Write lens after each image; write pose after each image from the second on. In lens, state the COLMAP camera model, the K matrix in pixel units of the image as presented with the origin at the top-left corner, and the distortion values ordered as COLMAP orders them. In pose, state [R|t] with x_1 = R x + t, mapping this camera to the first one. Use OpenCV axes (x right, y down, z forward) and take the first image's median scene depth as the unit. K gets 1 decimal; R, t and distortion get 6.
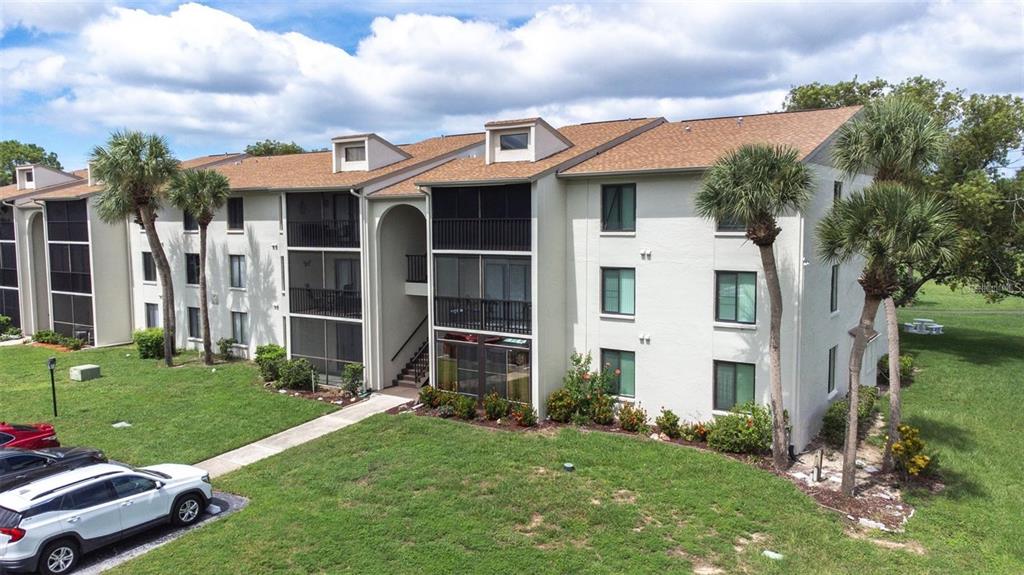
lens RADIAL K [[782.6, 0, 505.5], [0, 782.6, 286.8], [0, 0, 1]] dist [0.067388, -0.000723]
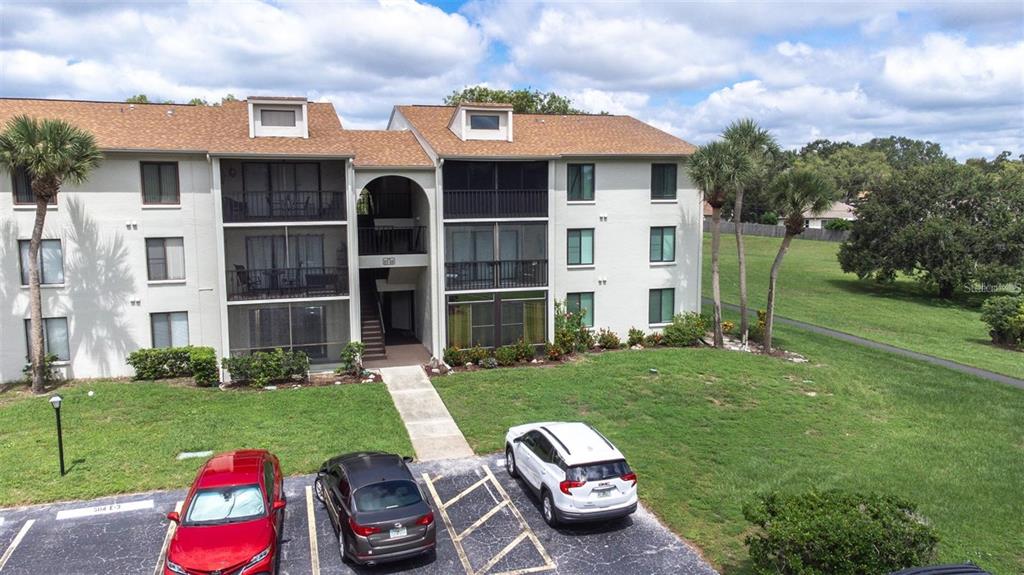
lens RADIAL K [[782.6, 0, 505.5], [0, 782.6, 286.8], [0, 0, 1]] dist [0.067388, -0.000723]
pose [[0.610315, -0.089381, 0.787100, -0.953562], [0.071914, 0.995763, 0.057314, -0.011539], [-0.788888, 0.021624, 0.614156, 0.303041]]
